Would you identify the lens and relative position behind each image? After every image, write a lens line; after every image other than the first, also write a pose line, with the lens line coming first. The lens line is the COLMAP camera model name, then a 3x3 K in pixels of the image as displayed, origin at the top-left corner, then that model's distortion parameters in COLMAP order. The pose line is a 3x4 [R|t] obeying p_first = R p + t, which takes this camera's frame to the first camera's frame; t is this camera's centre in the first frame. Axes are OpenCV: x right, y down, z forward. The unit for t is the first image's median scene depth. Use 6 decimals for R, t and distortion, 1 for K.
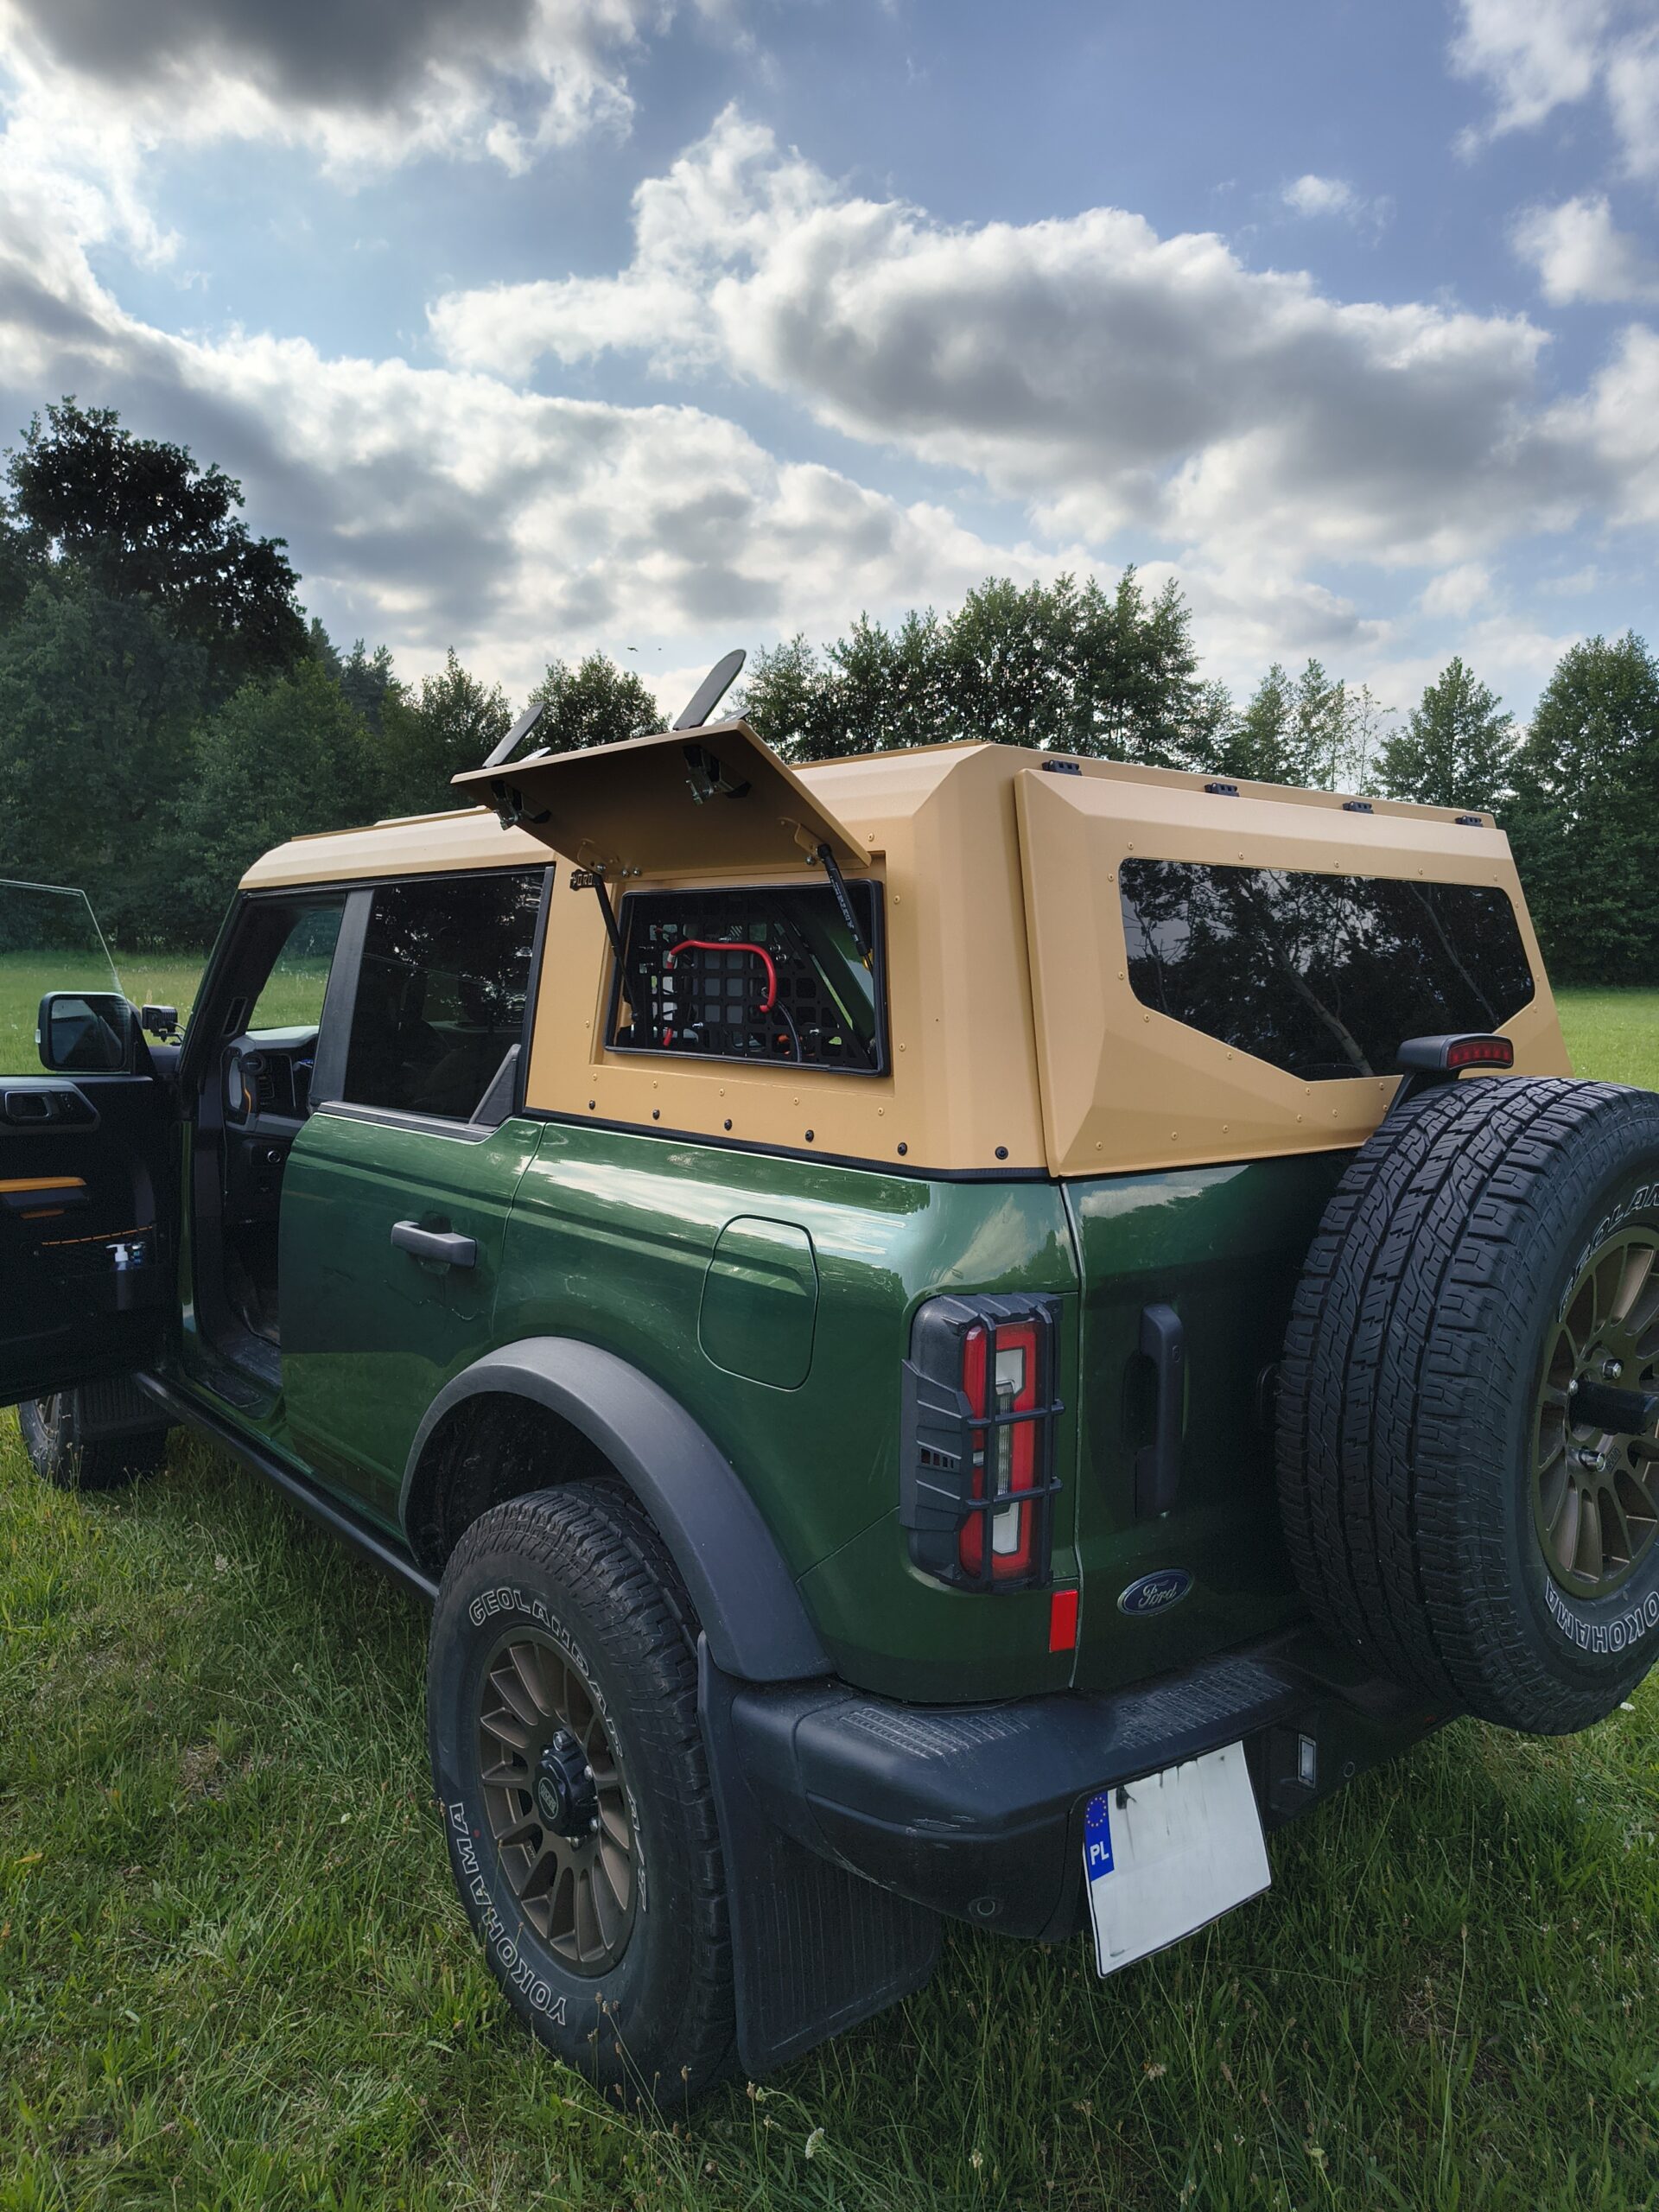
lens RADIAL K [[1456.6, 0, 870.2], [0, 1456.6, 1109.5], [0, 0, 1]] dist [0.043778, -0.051521]
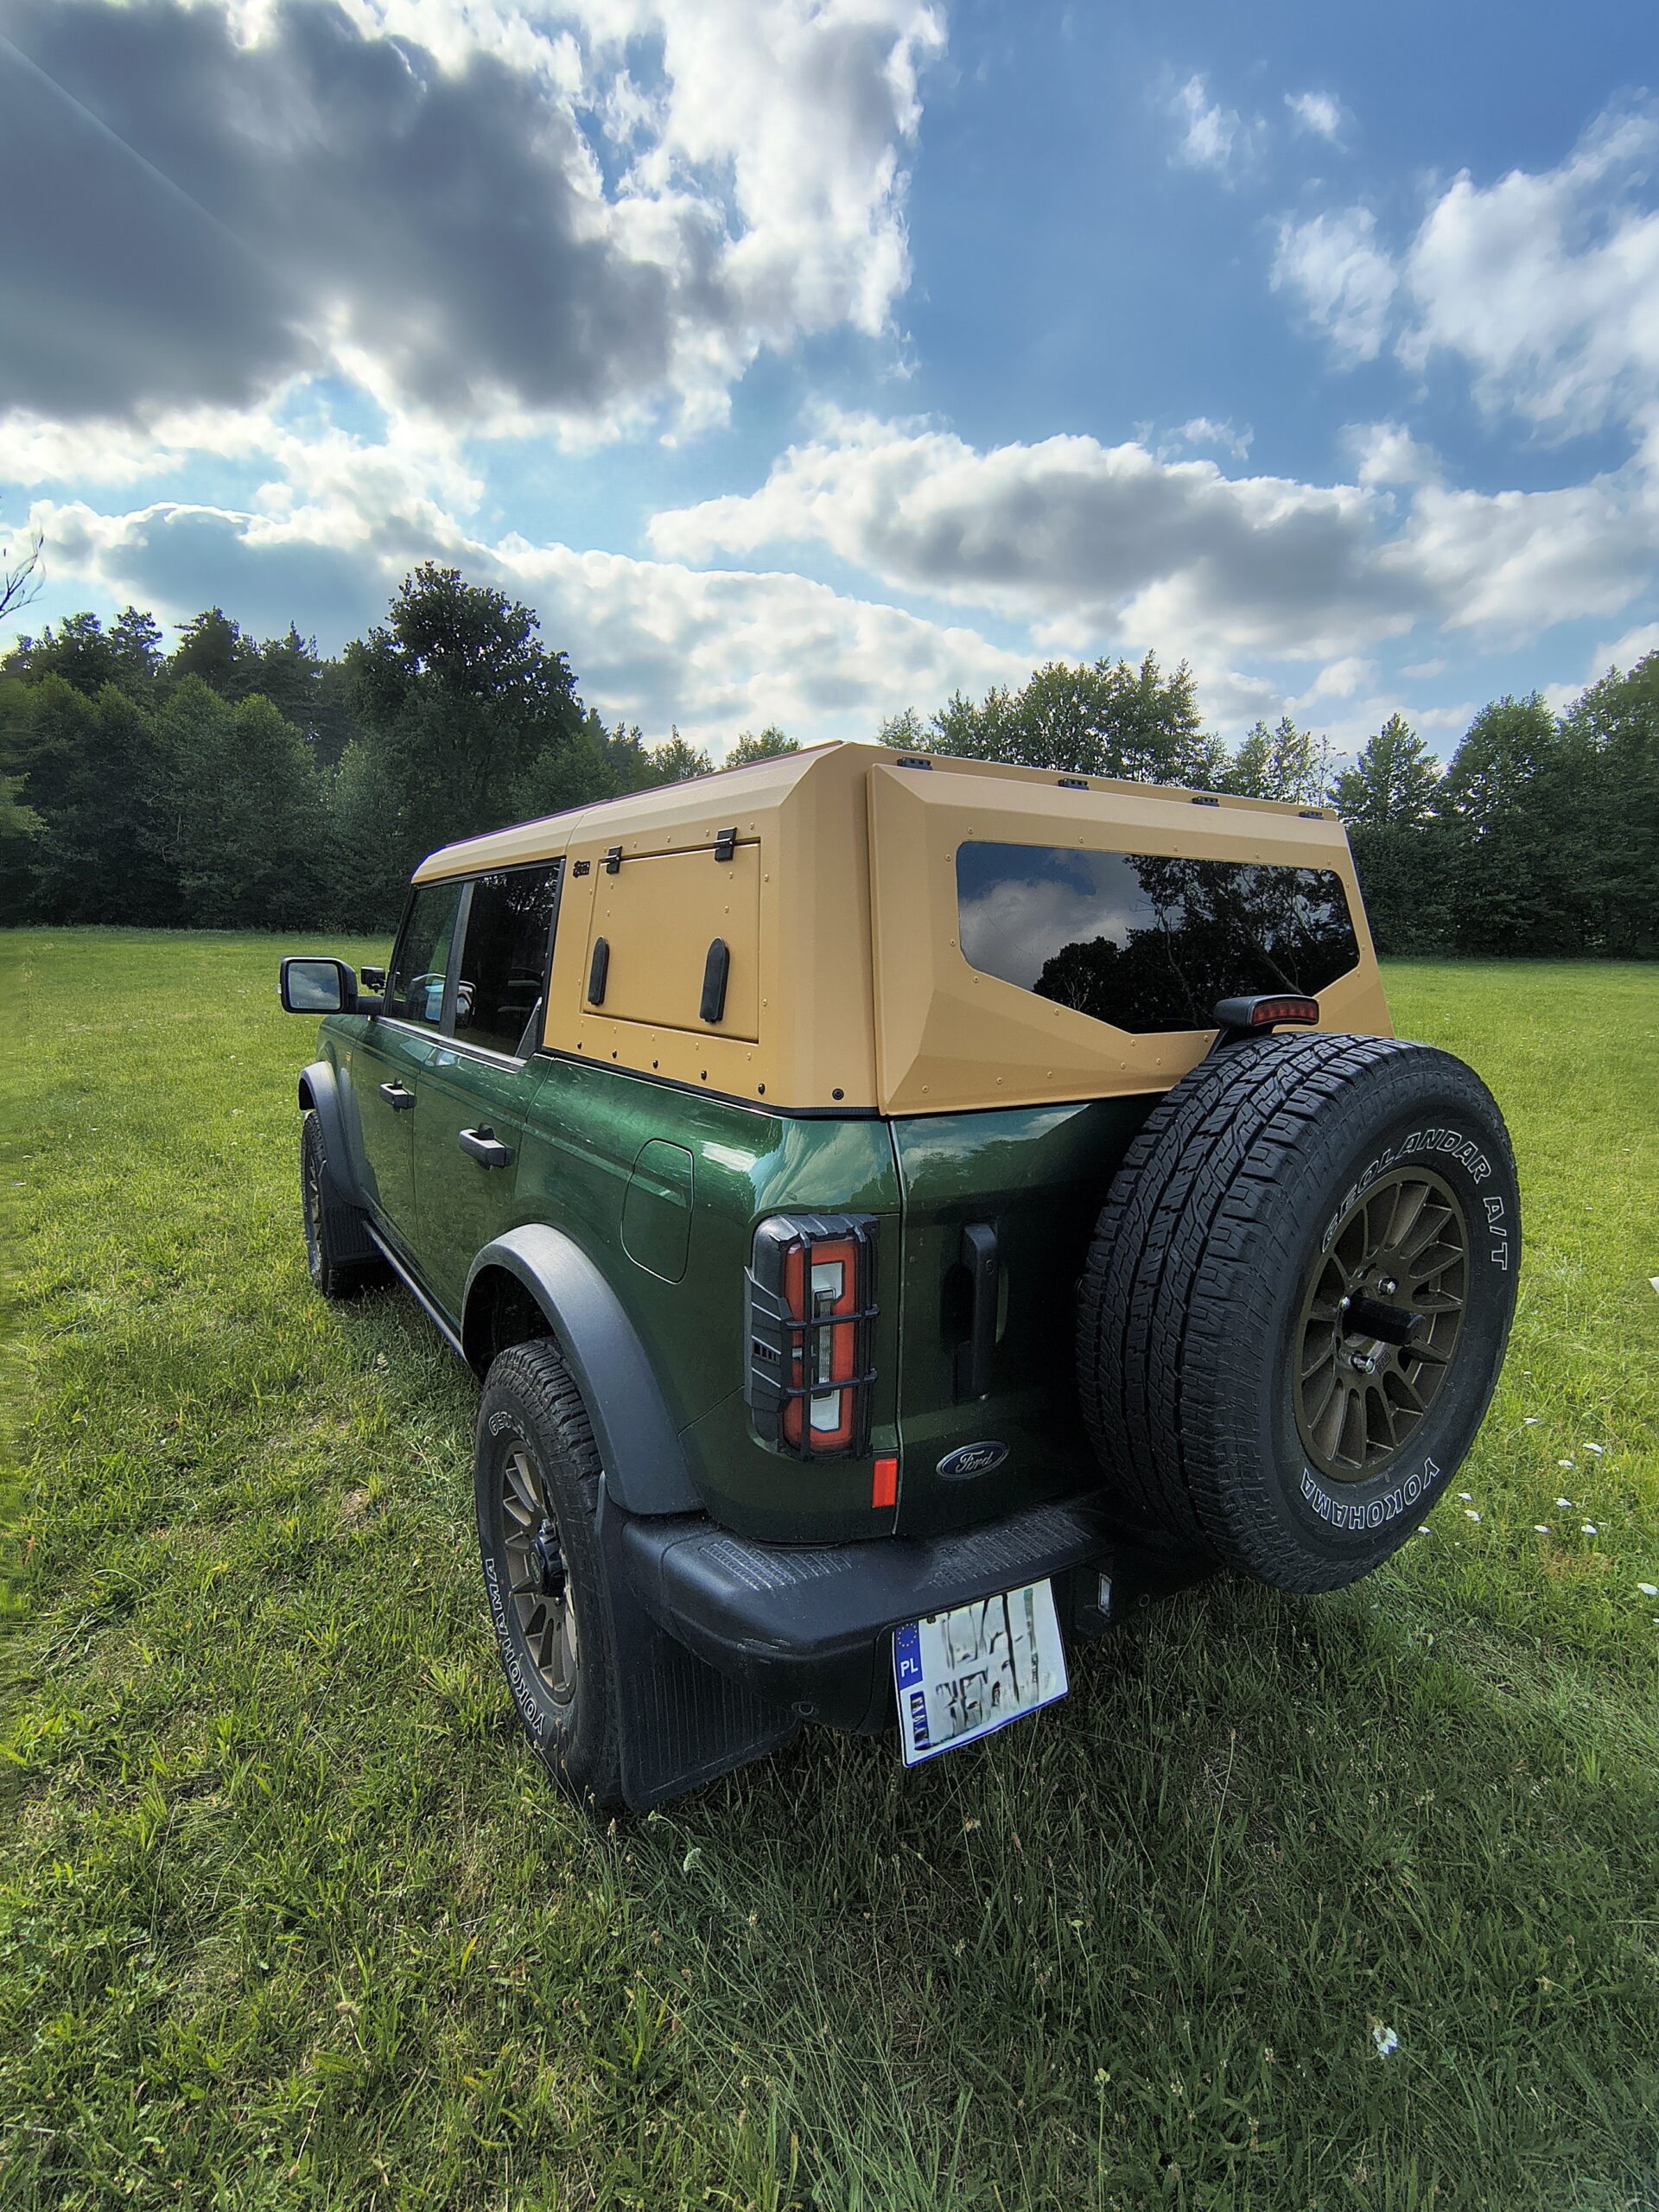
lens RADIAL K [[987.2, 0, 855.4], [0, 987.2, 1103.9], [0, 0, 1]] dist [-0.011752, 0.000244]
pose [[0.993088, 0.018779, -0.115861, 0.178803], [-0.011209, 0.997780, 0.065644, -0.013614], [0.116836, -0.063892, 0.991094, 0.193983]]
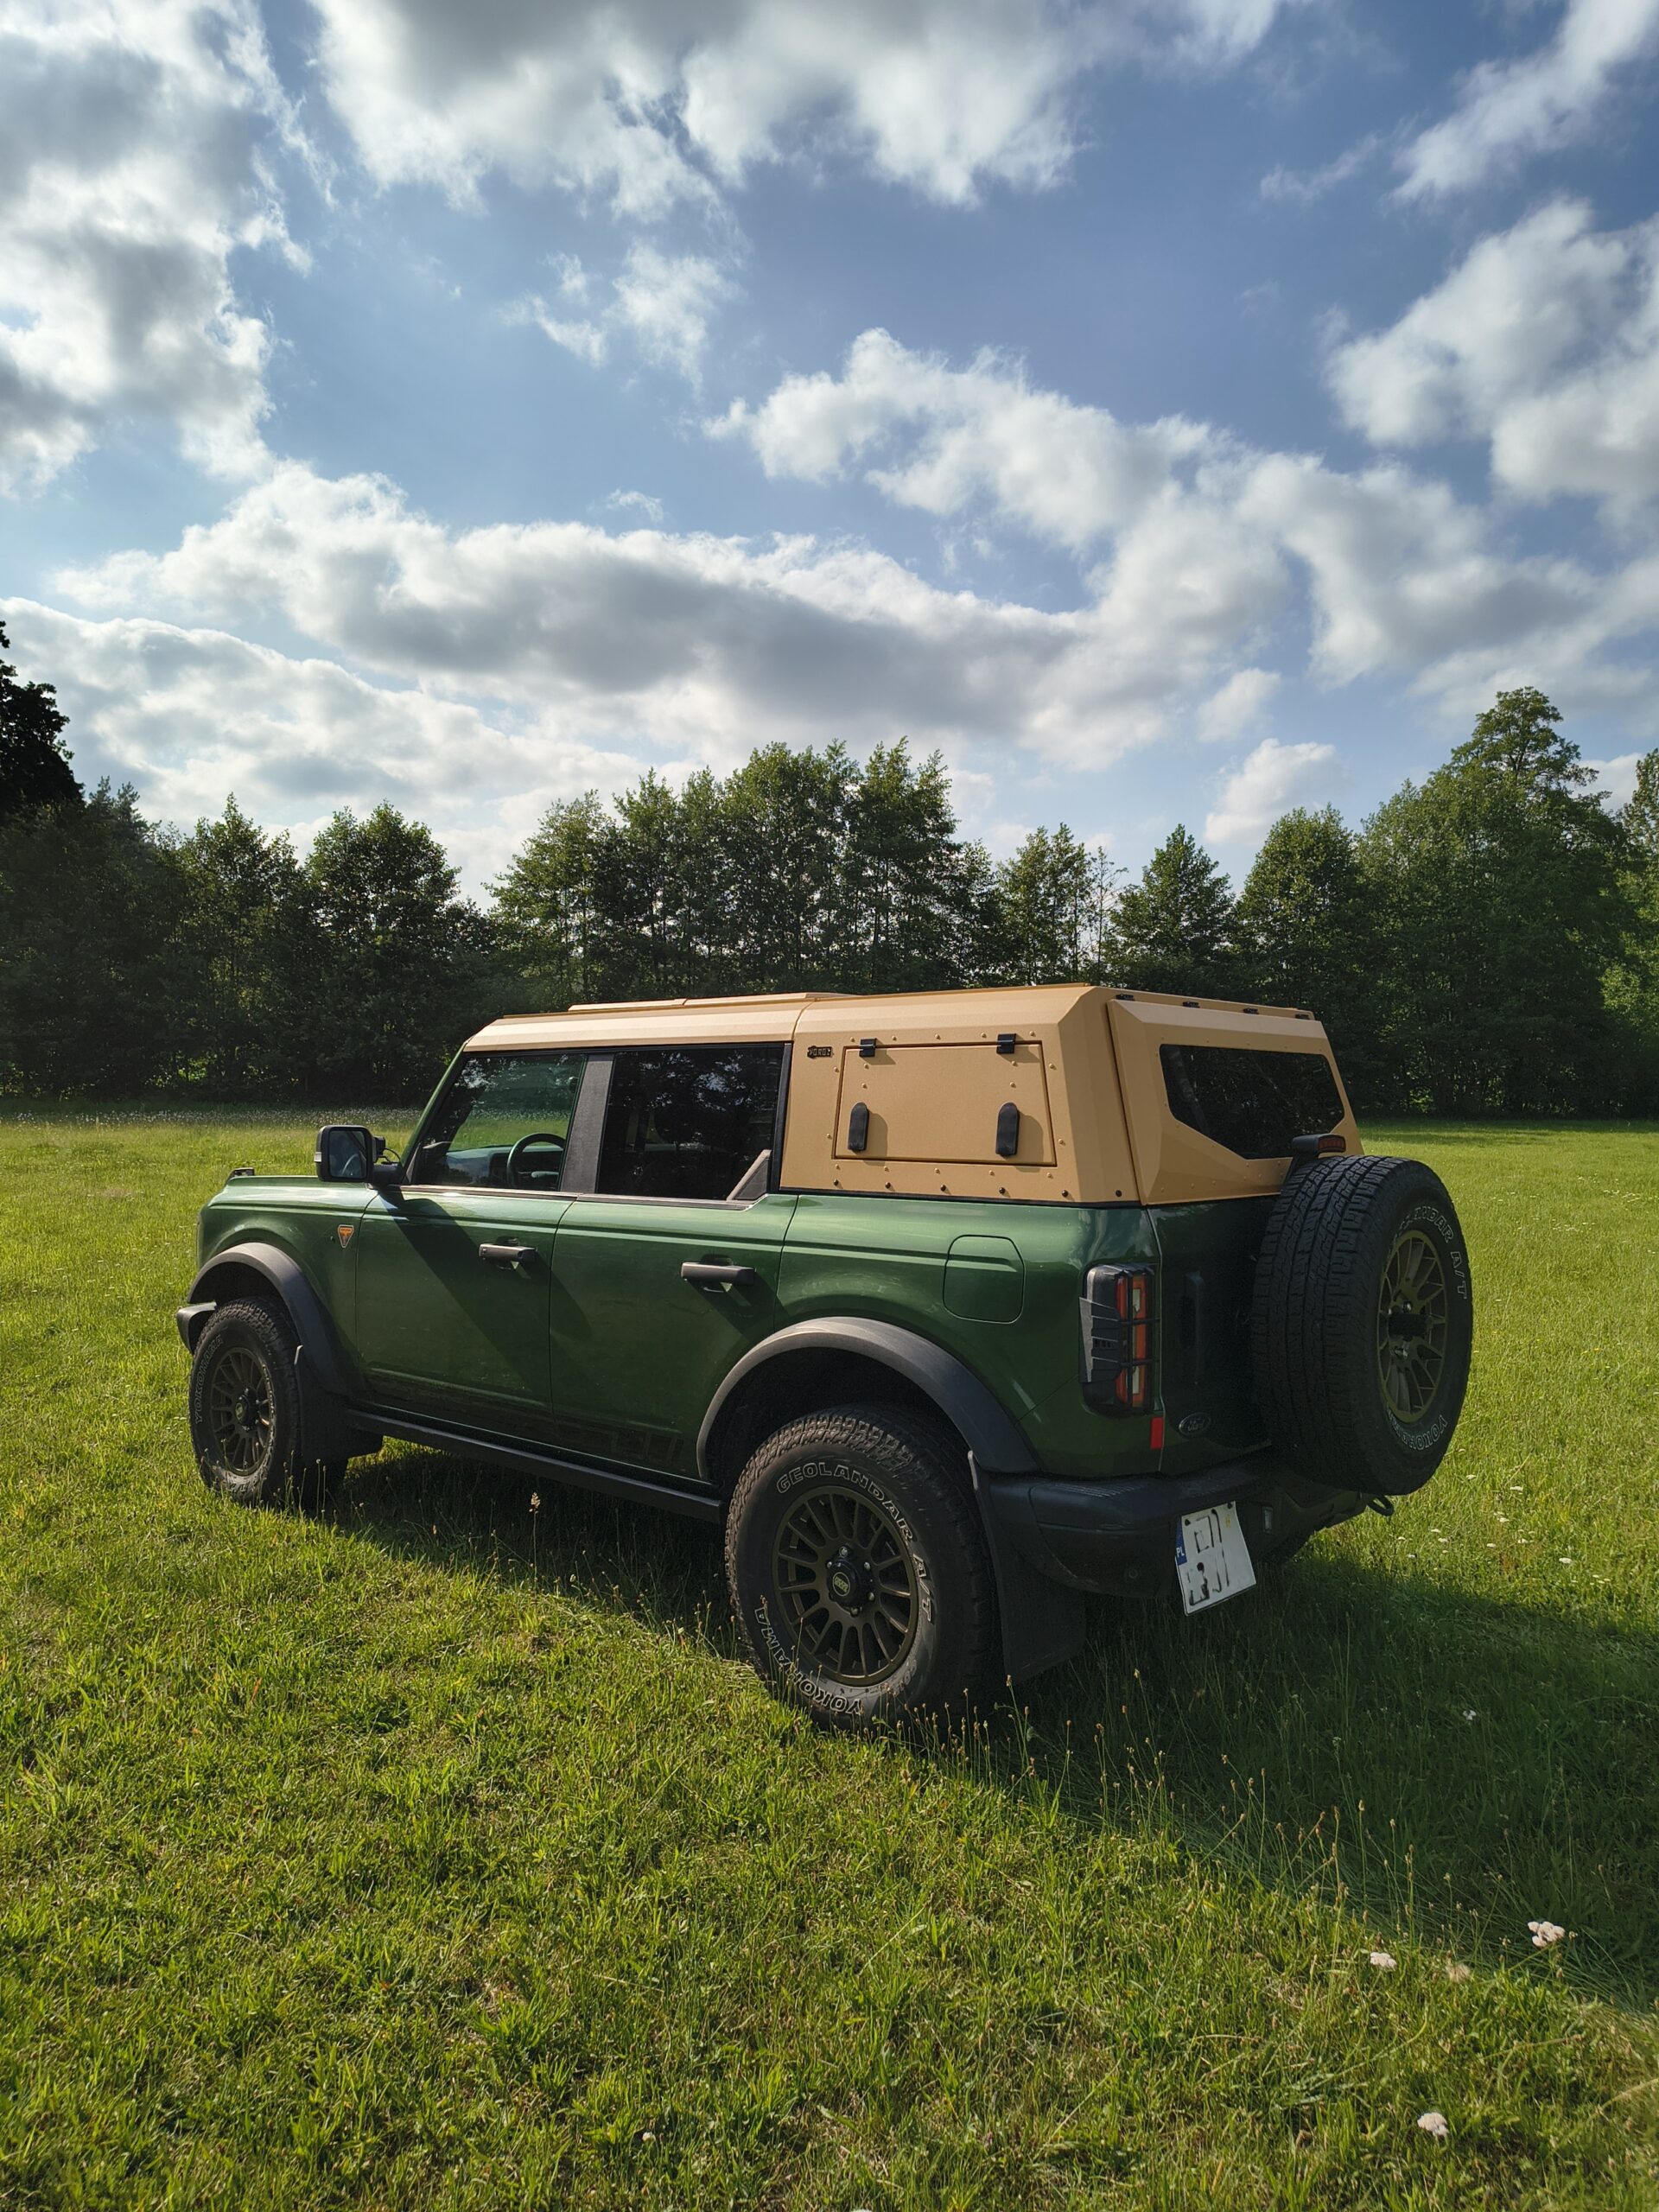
lens RADIAL K [[1523.0, 0, 829.5], [0, 1523.0, 1106.0], [0, 0, 1]] dist [0.064107, -0.103995]
pose [[0.987231, -0.007672, 0.159111, -0.567373], [0.023029, 0.995220, -0.094902, 0.090852], [-0.157622, 0.097355, 0.982689, -0.893207]]
